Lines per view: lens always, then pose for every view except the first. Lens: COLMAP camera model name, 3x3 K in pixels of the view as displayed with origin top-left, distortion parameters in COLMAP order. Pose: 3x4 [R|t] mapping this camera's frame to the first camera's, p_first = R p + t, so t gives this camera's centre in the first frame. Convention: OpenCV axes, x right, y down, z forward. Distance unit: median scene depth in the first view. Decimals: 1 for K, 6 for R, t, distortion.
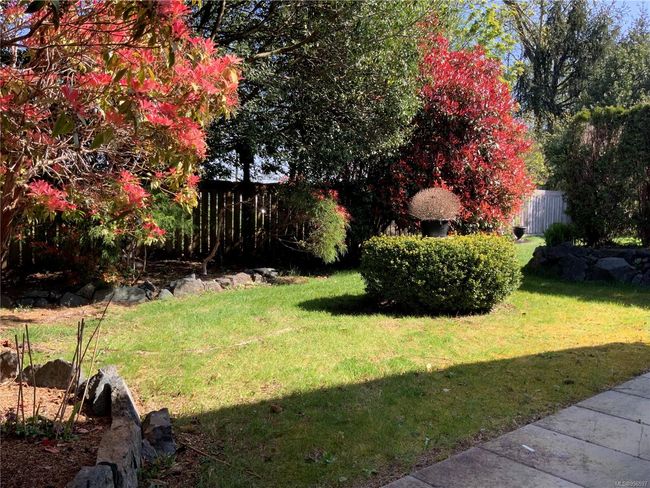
lens RADIAL K [[534.1, 0, 325.0], [0, 534.1, 244.0], [0, 0, 1]] dist [0.108875, -0.208849]
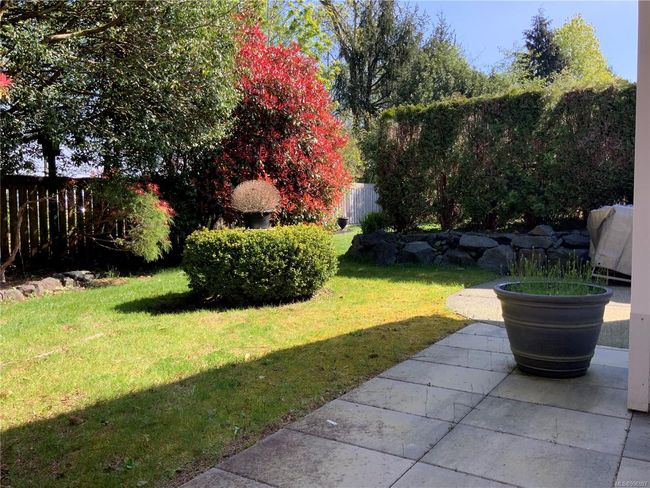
lens RADIAL K [[534.1, 0, 325.0], [0, 534.1, 244.0], [0, 0, 1]] dist [0.108875, -0.208849]
pose [[0.954823, -0.046410, 0.293529, 0.024820], [0.043903, 0.998921, 0.015125, 0.004902], [-0.293914, -0.001555, 0.955830, 0.000181]]
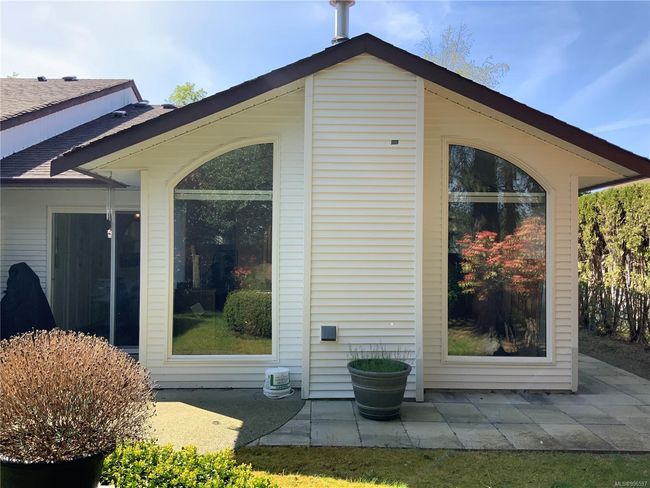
lens RADIAL K [[534.1, 0, 325.0], [0, 534.1, 244.0], [0, 0, 1]] dist [0.108875, -0.208849]
pose [[-0.793635, -0.020092, 0.608062, -0.068050], [-0.000541, 0.999477, 0.032319, -0.148283], [-0.608394, 0.025320, -0.793231, 1.076067]]
